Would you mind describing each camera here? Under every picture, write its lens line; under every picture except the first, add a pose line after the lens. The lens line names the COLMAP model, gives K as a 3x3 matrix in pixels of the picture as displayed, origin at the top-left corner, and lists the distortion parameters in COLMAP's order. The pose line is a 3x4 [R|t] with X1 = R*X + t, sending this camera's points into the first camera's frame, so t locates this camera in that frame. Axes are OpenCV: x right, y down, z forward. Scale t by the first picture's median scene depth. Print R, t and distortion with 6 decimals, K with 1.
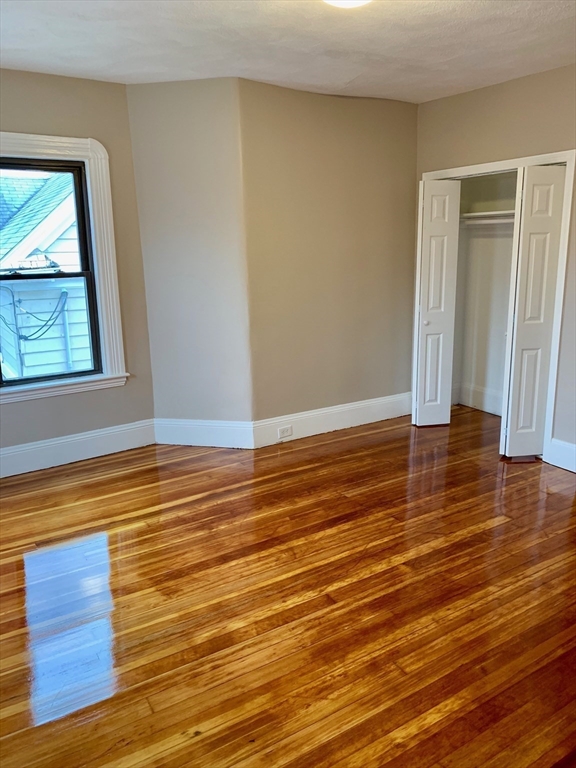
lens RADIAL K [[586.1, 0, 288.0], [0, 586.1, 384.0], [0, 0, 1]] dist [0.004061, 0.008224]
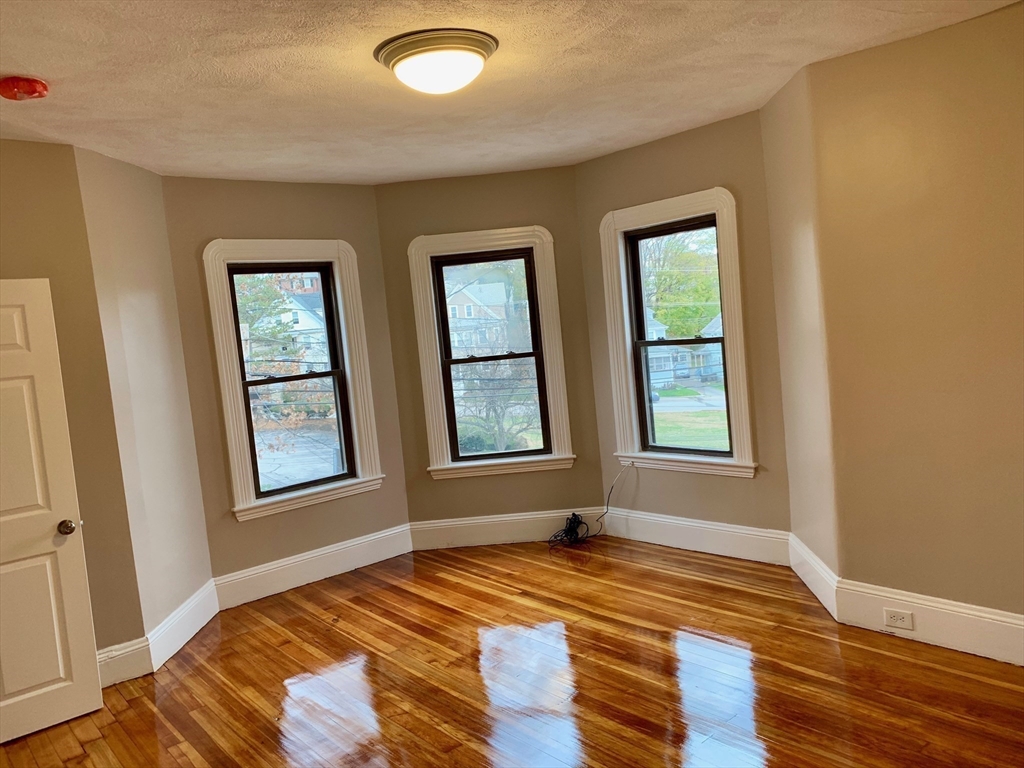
lens RADIAL K [[781.5, 0, 507.5], [0, 781.5, 397.6], [0, 0, 1]] dist [0.004061, 0.008224]
pose [[0.158630, 0.110681, -0.981115, 0.715170], [-0.141800, 0.985949, 0.088299, -0.156599], [0.977102, 0.125115, 0.172096, 0.507474]]
